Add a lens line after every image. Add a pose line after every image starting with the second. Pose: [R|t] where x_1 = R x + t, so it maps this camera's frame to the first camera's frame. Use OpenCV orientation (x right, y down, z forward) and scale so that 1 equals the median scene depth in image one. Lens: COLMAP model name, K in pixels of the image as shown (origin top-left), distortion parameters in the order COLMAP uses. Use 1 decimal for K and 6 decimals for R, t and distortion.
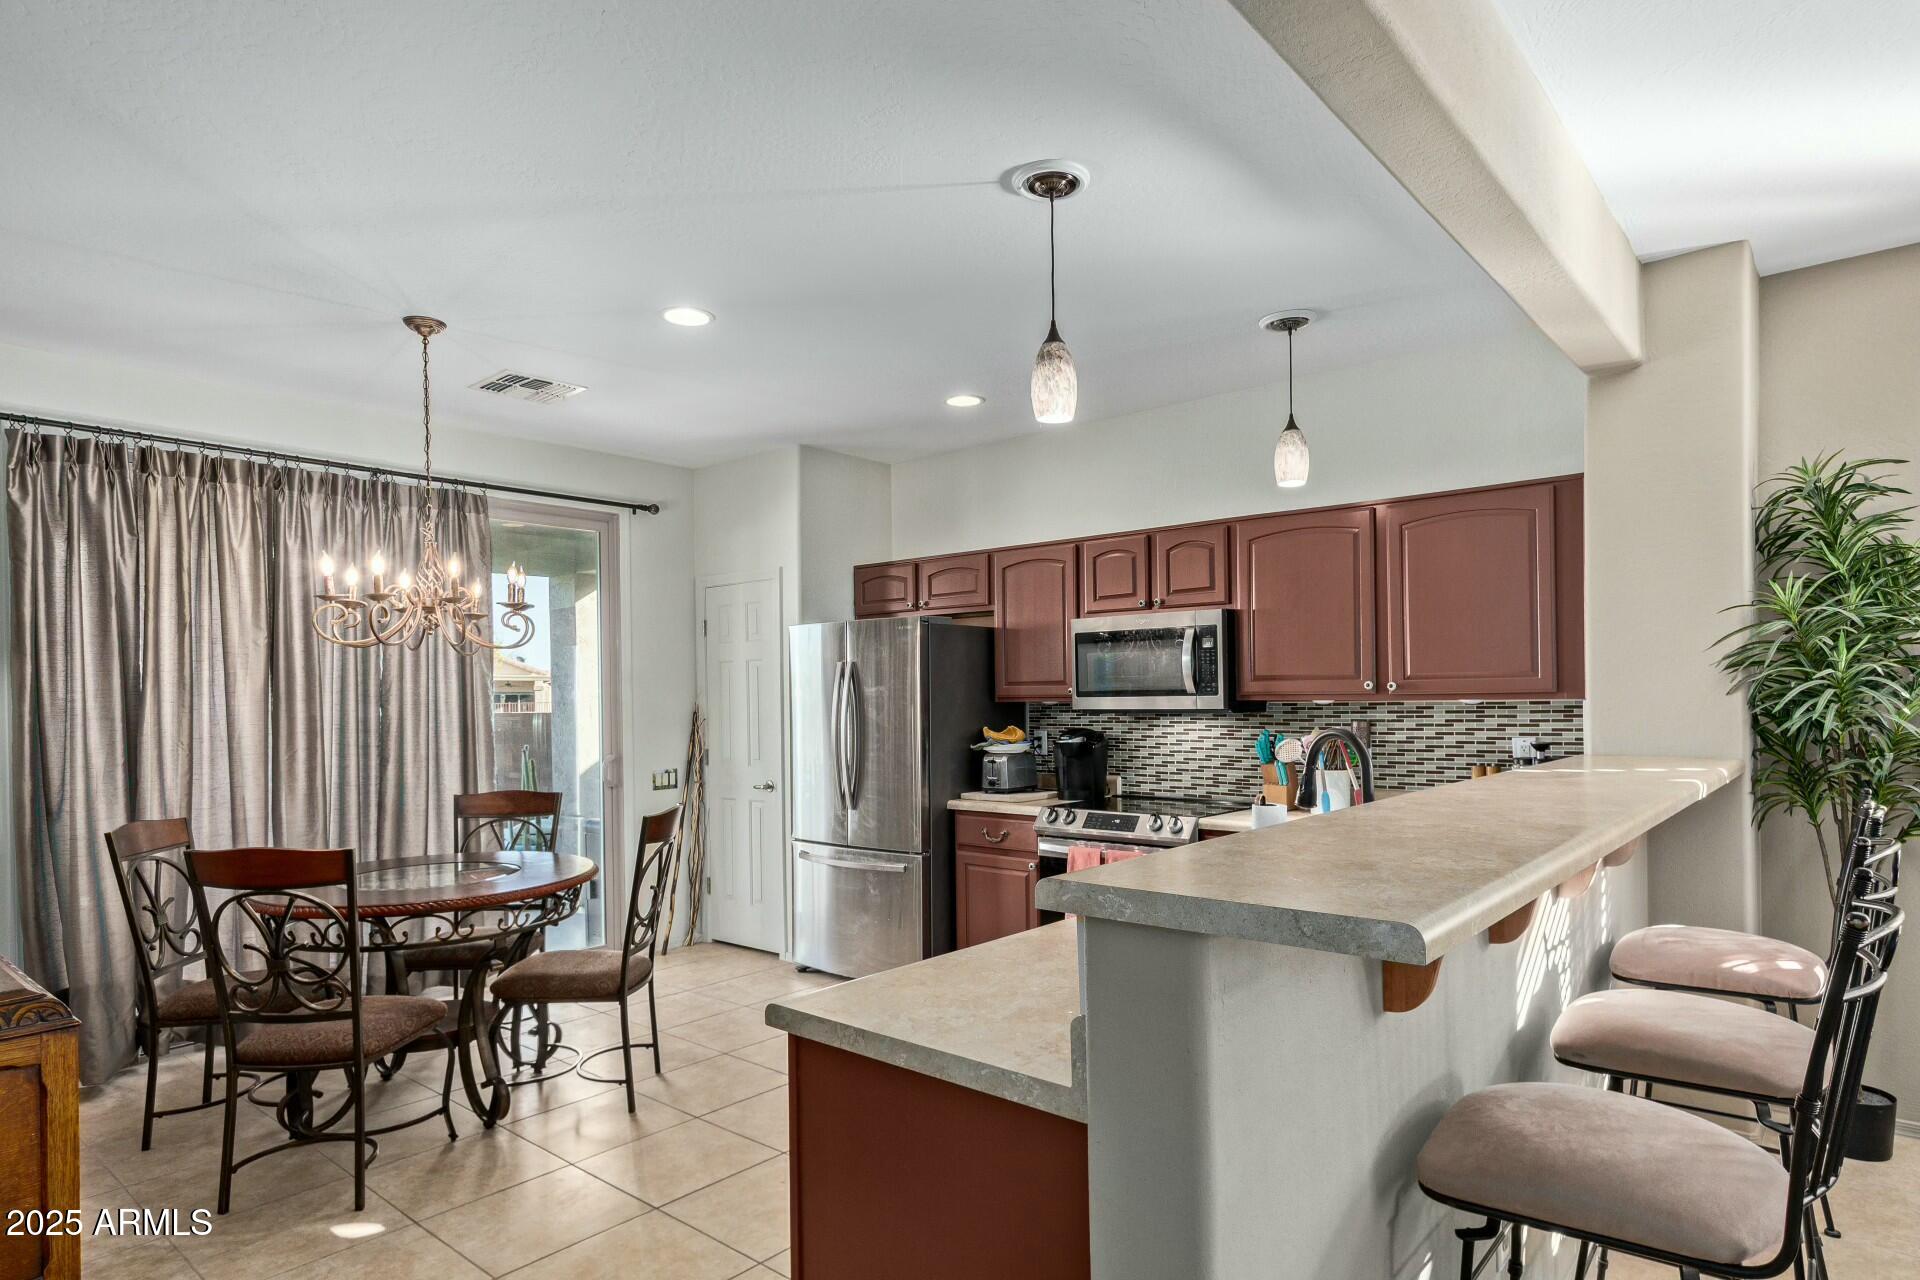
lens RADIAL K [[1060.0, 0, 973.9], [0, 1060.0, 693.7], [0, 0, 1]] dist [0.002043, 0.000997]
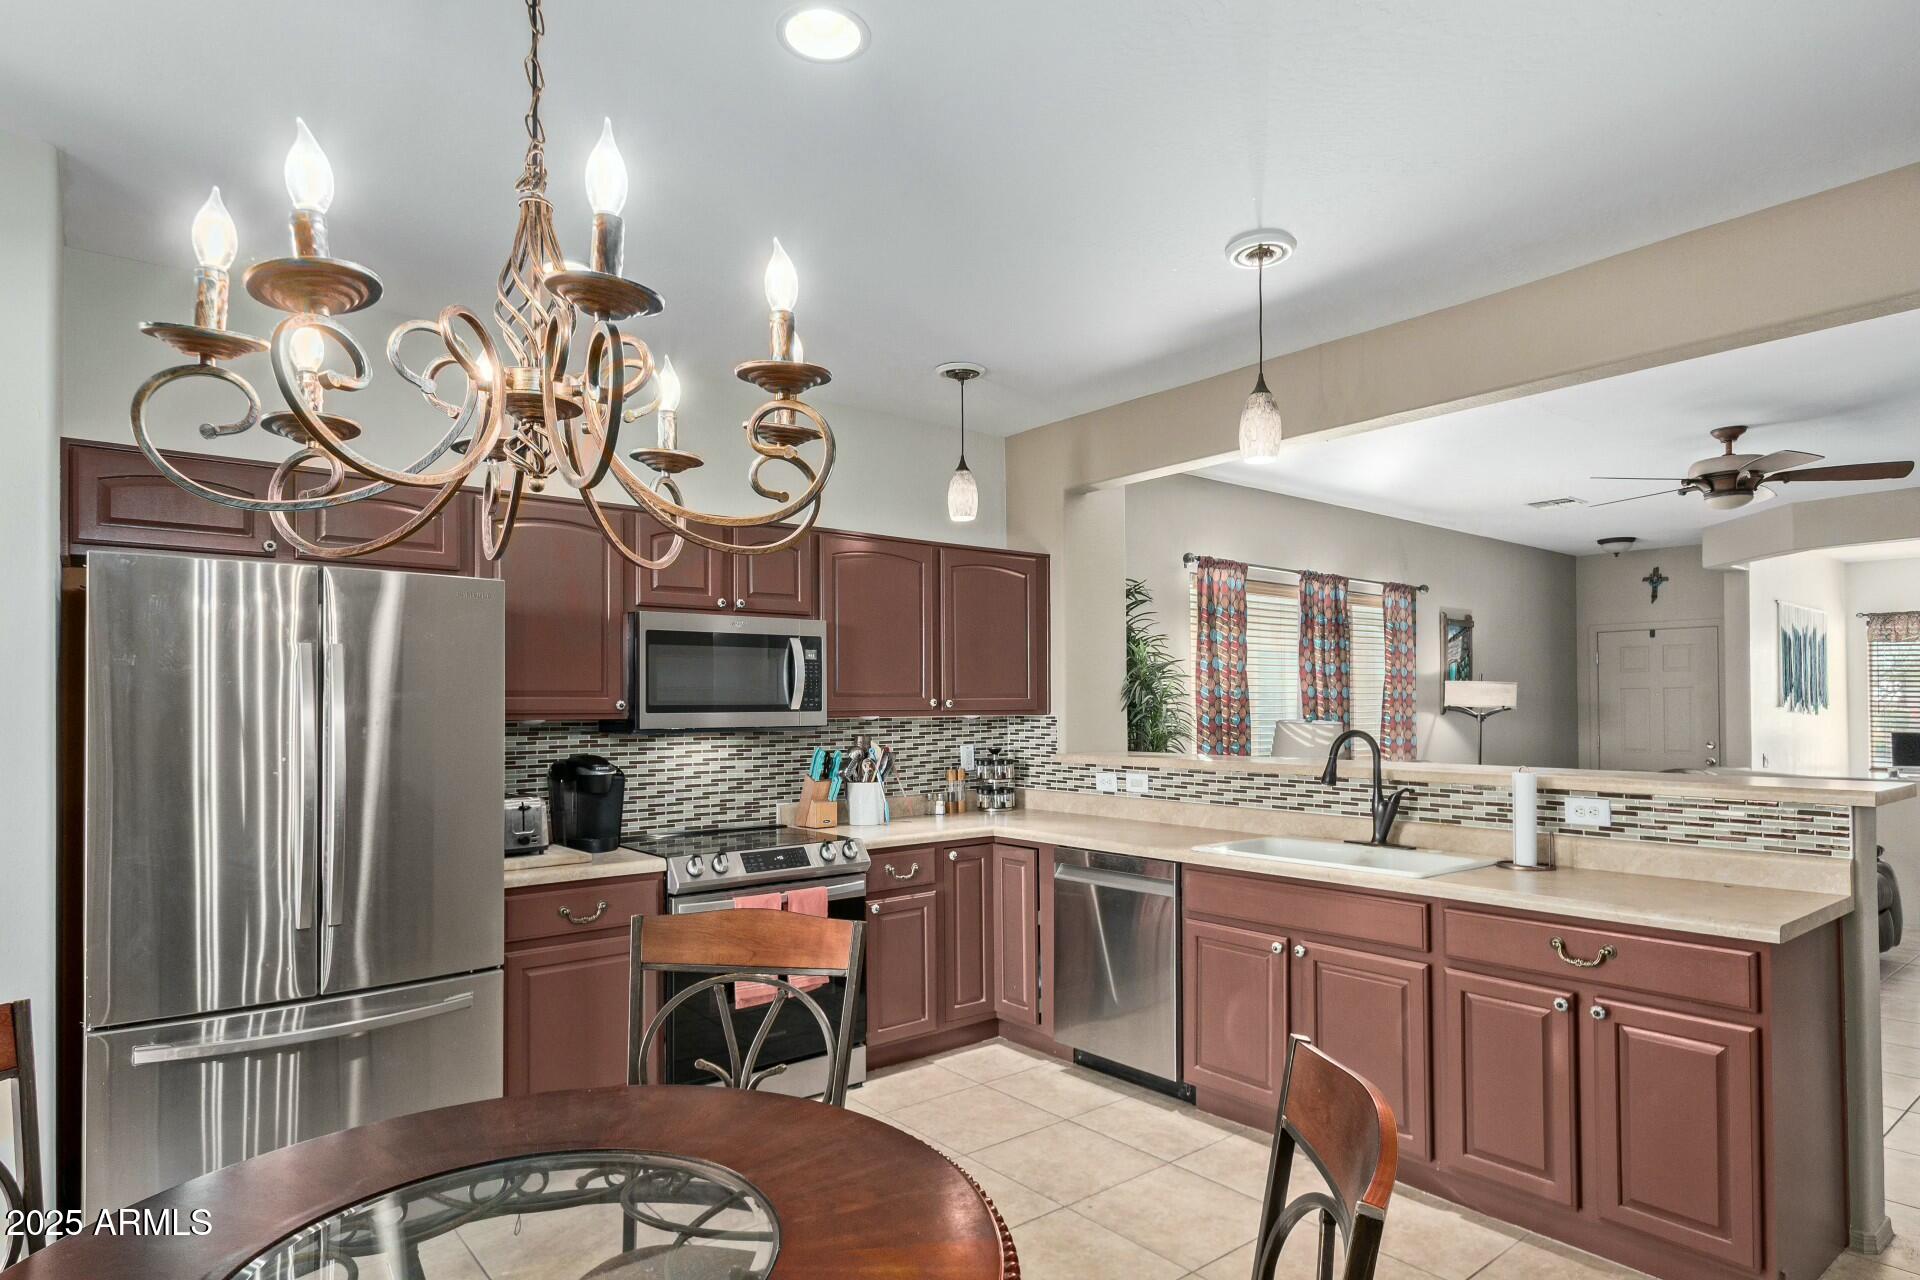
lens RADIAL K [[1060.0, 0, 973.9], [0, 1060.0, 693.7], [0, 0, 1]] dist [0.002043, 0.000997]
pose [[0.174919, 0.024728, 0.984272, -0.626323], [0.003739, 0.999661, -0.025779, 0.010161], [-0.984576, 0.008190, 0.174767, 0.640421]]
